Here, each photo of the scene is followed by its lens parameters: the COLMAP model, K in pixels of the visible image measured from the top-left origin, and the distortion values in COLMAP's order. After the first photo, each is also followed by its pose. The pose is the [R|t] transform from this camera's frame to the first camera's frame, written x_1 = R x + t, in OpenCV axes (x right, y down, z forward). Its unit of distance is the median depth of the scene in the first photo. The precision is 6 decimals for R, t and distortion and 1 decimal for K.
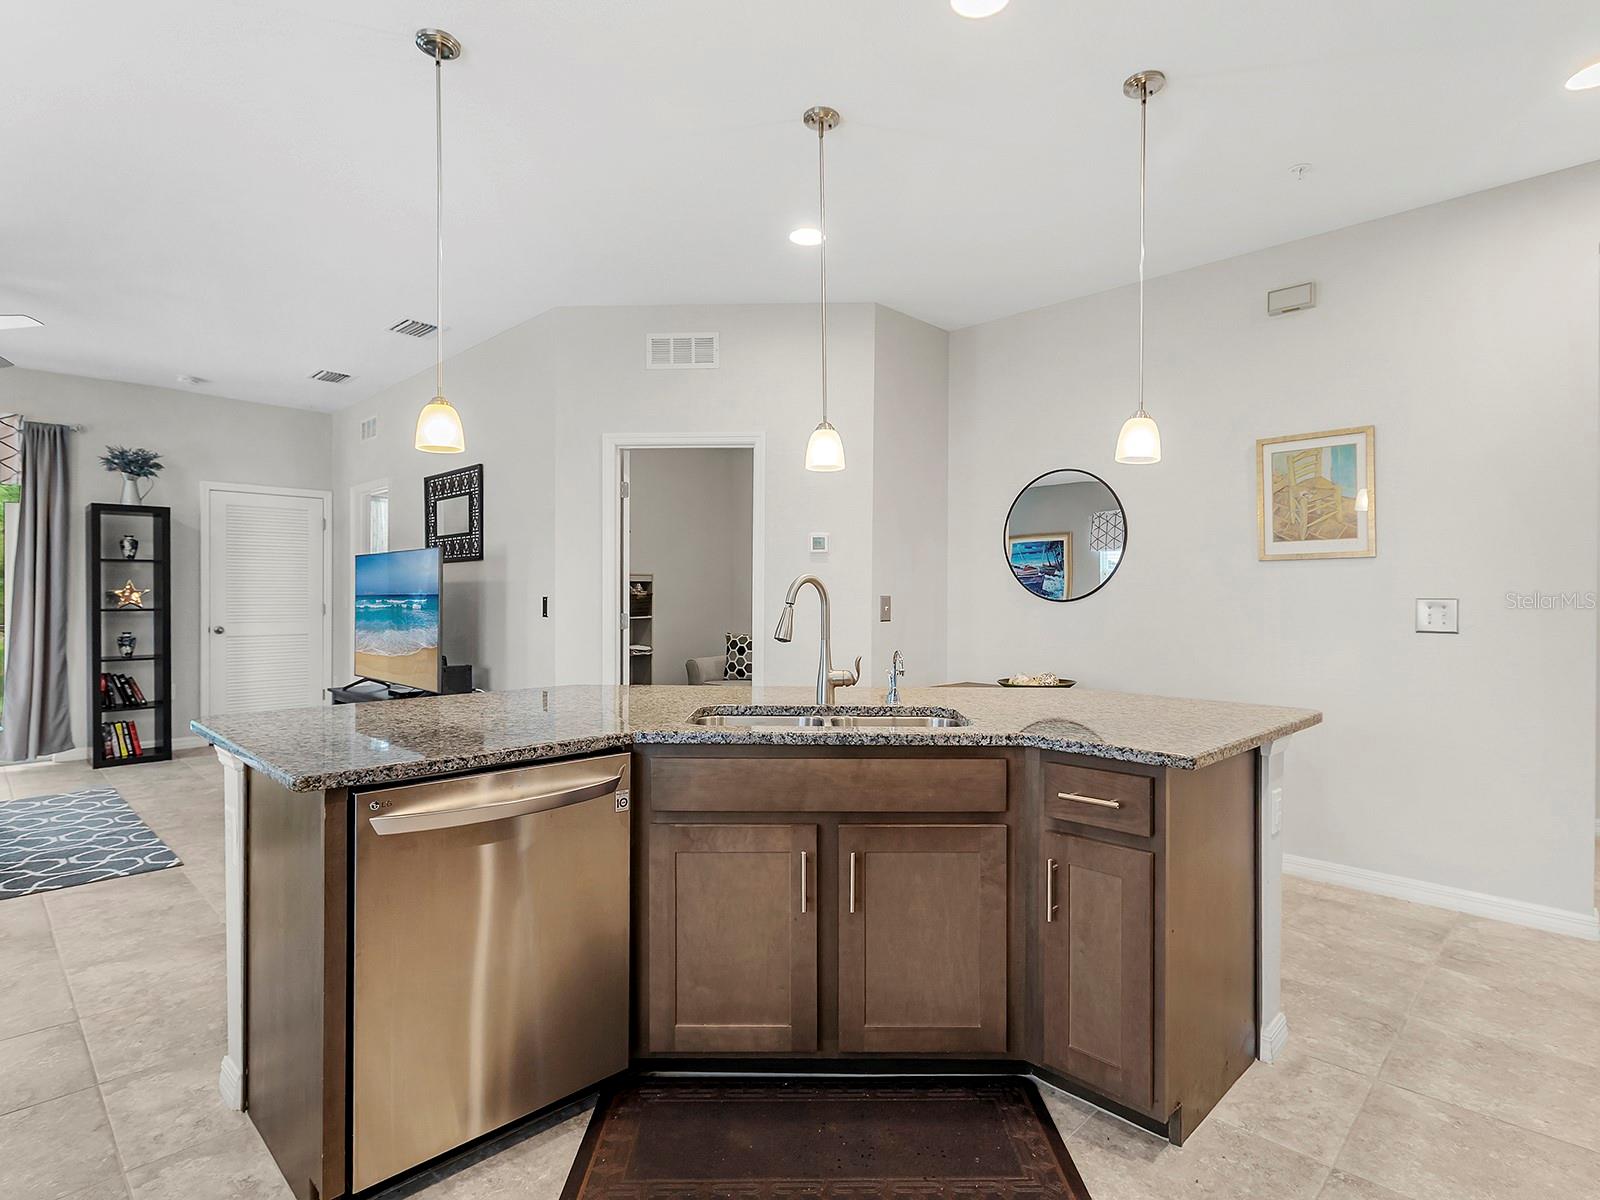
lens RADIAL K [[833.9, 0, 812.6], [0, 833.9, 597.1], [0, 0, 1]] dist [-0.000951, 0.000587]
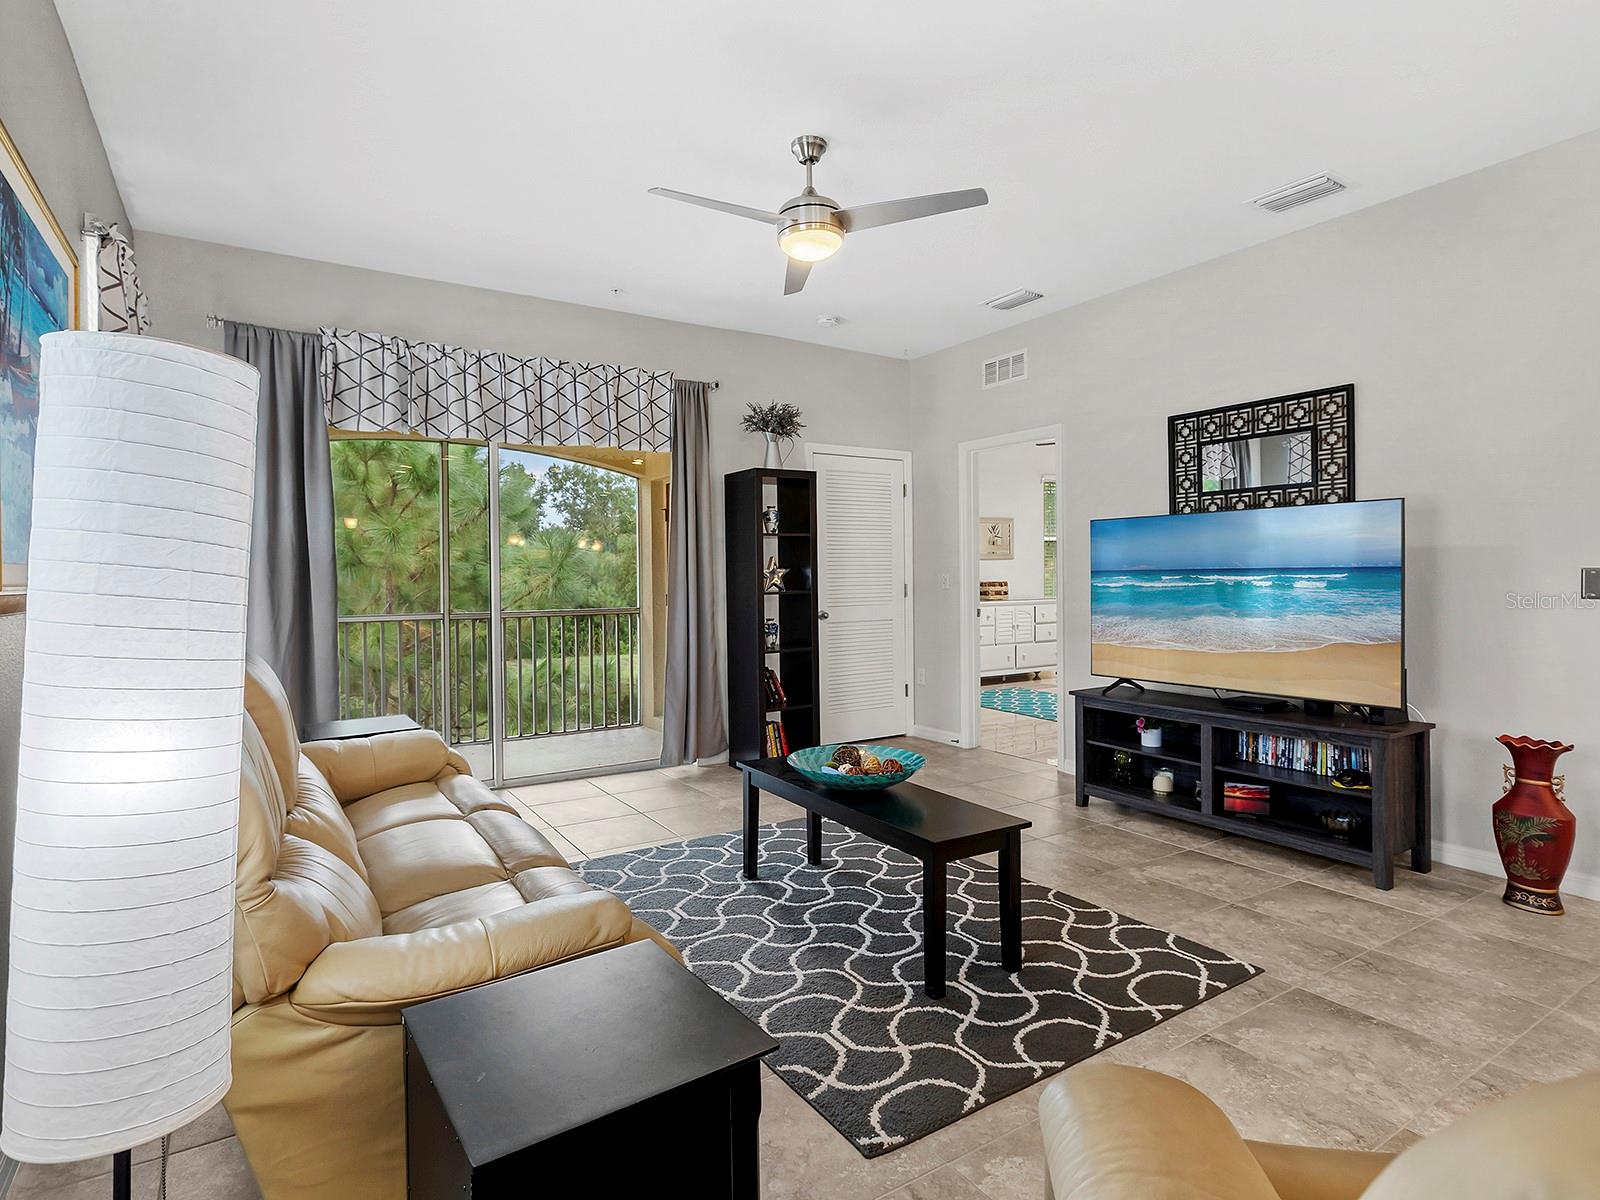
lens RADIAL K [[847.4, 0, 779.5], [0, 847.4, 589.2], [0, 0, 1]] dist [0.001182, 0.000064]
pose [[0.969504, -0.009700, -0.244885, -0.616241], [0.013662, 0.999802, 0.014488, -0.001308], [0.244696, -0.017392, 0.969444, 0.156791]]
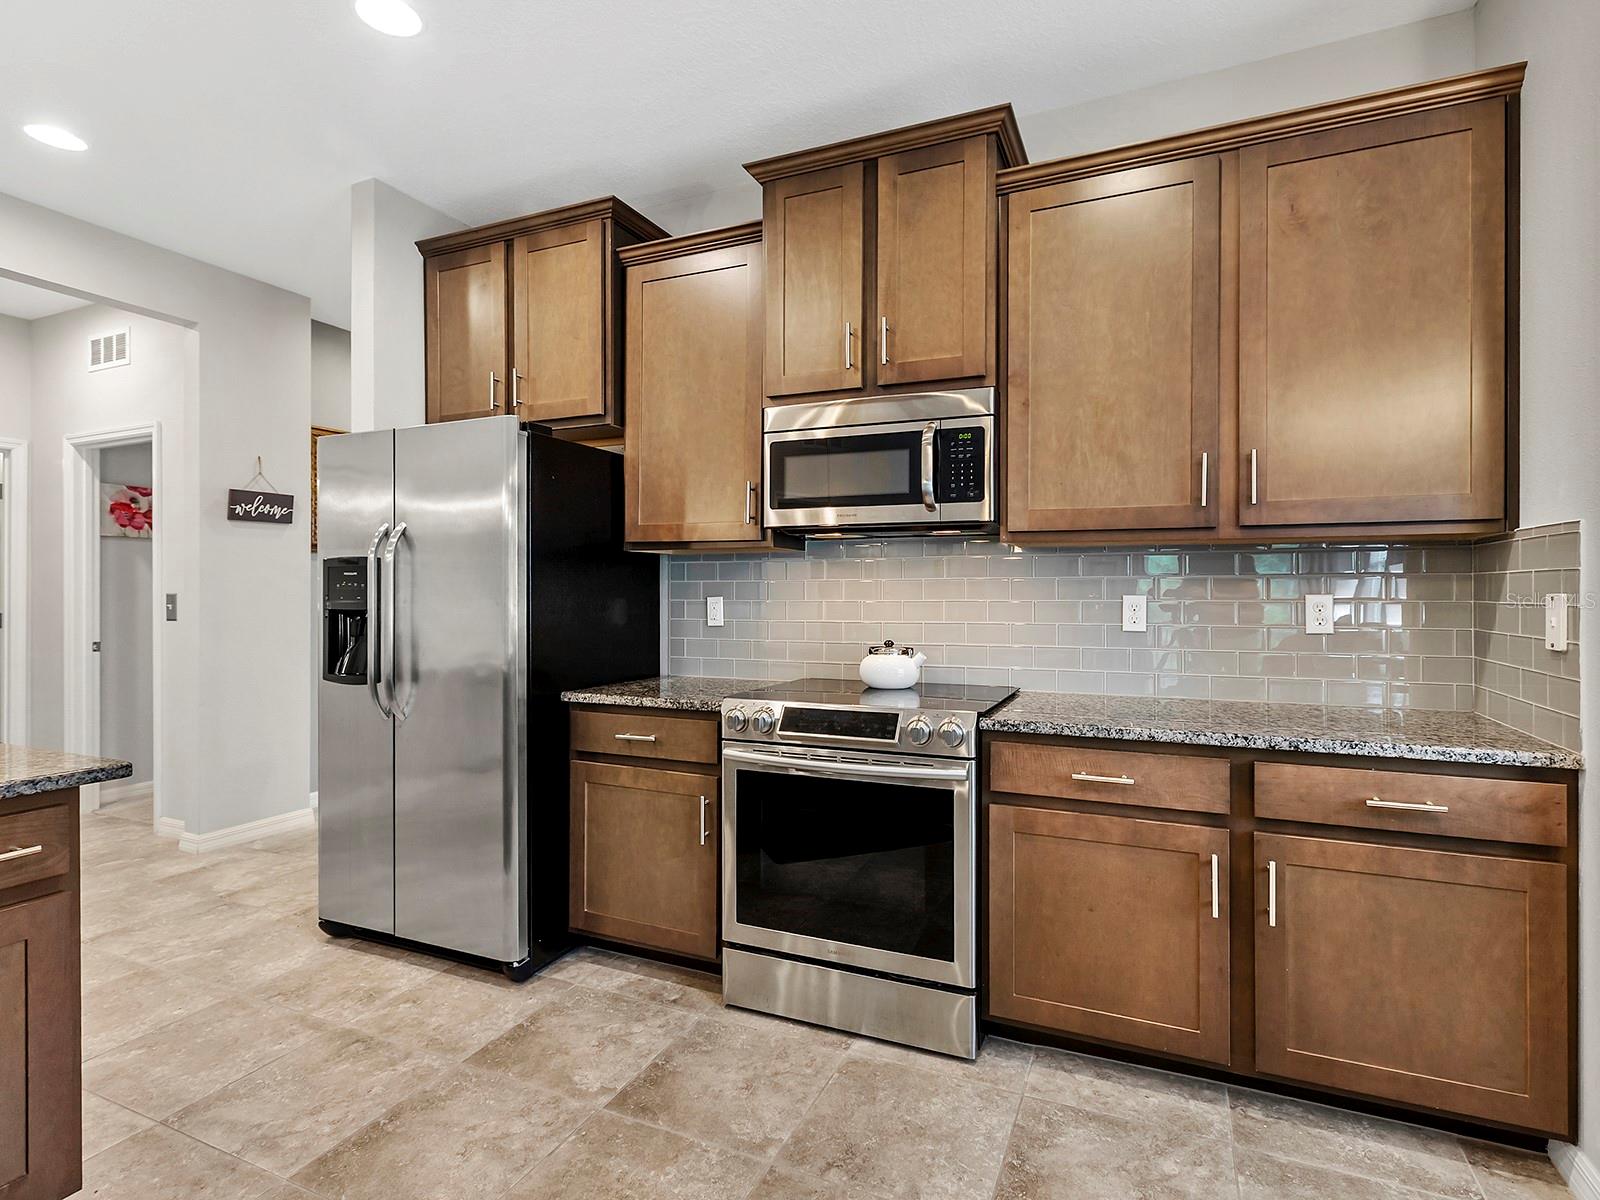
lens RADIAL K [[812.4, 0, 806.8], [0, 812.4, 592.4], [0, 0, 1]] dist [0.003747, -0.001133]
pose [[-0.344069, -0.003646, 0.938937, -0.198372], [0.002876, 0.999984, 0.004937, -0.001262], [-0.938940, 0.004399, -0.344053, 0.174523]]
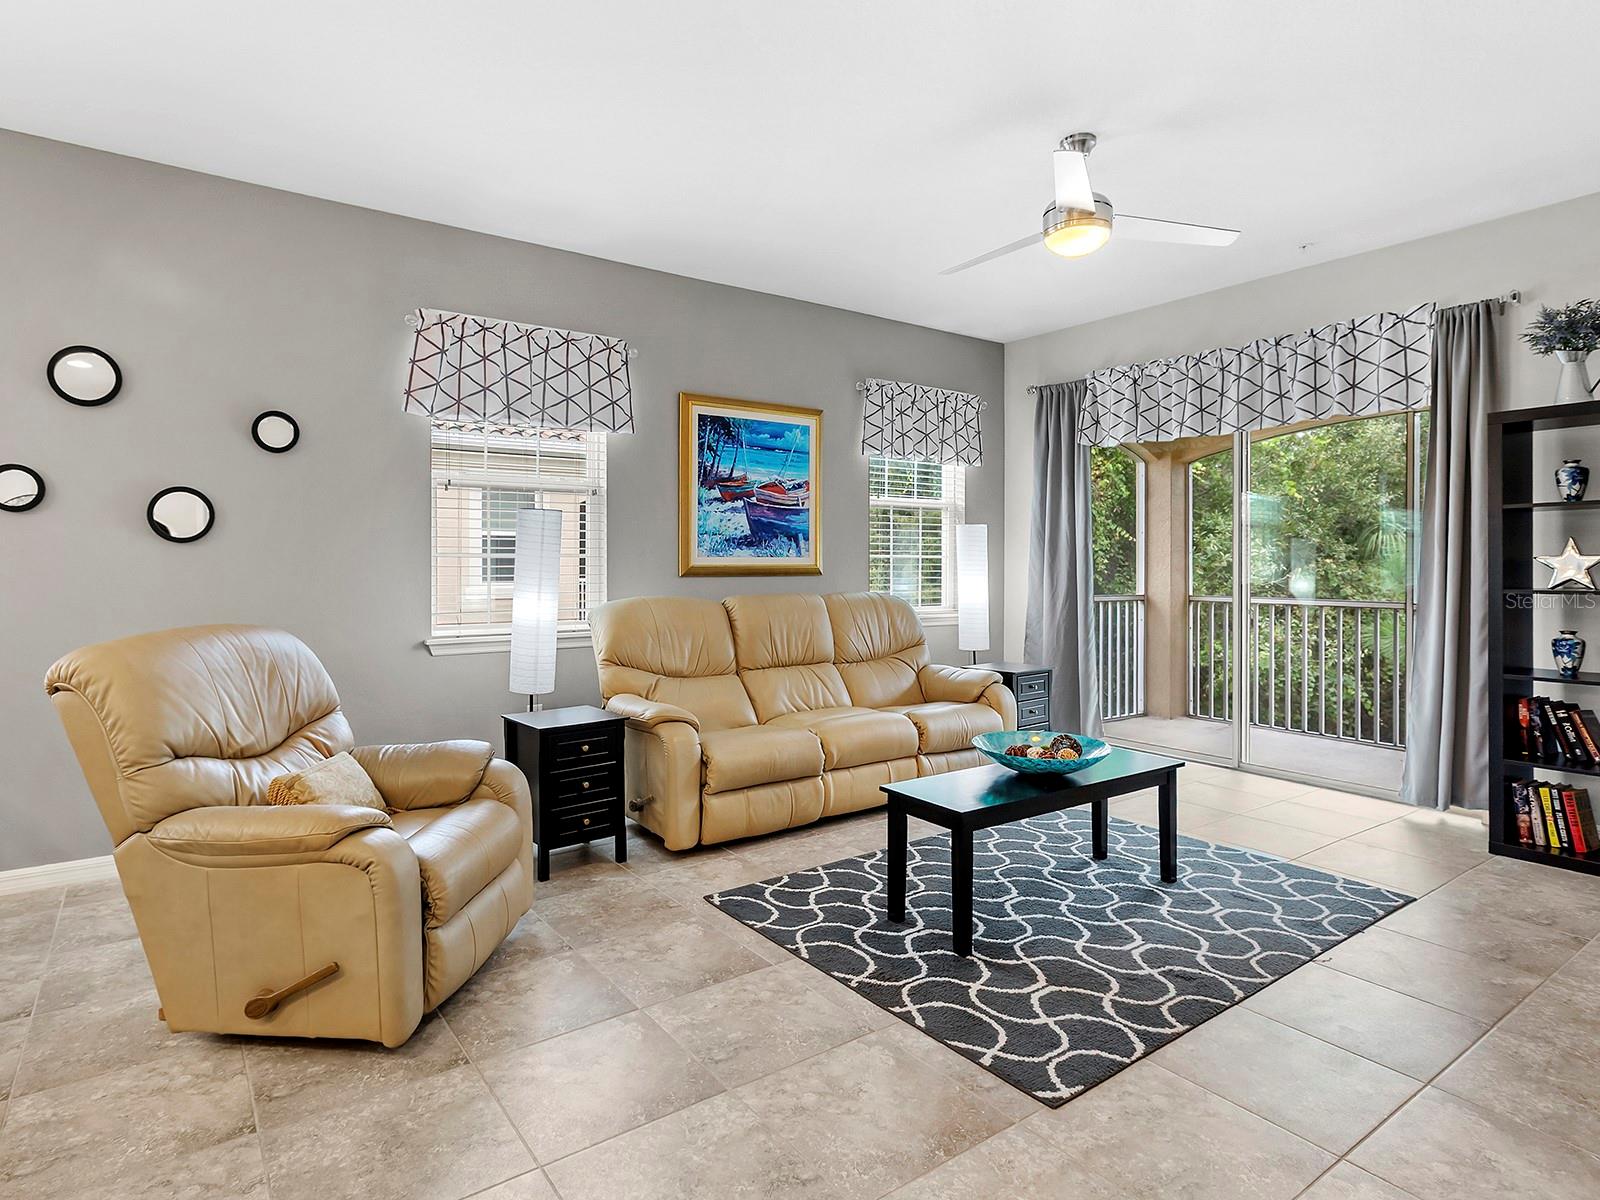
lens RADIAL K [[875.2, 0, 761.6], [0, 875.2, 569.1], [0, 0, 1]] dist [0.000831, 0.000181]
pose [[-0.195459, 0.004226, -0.980703, -0.133906], [-0.001970, 0.999987, 0.004701, -0.001873], [0.980710, 0.002851, -0.195448, 0.594581]]
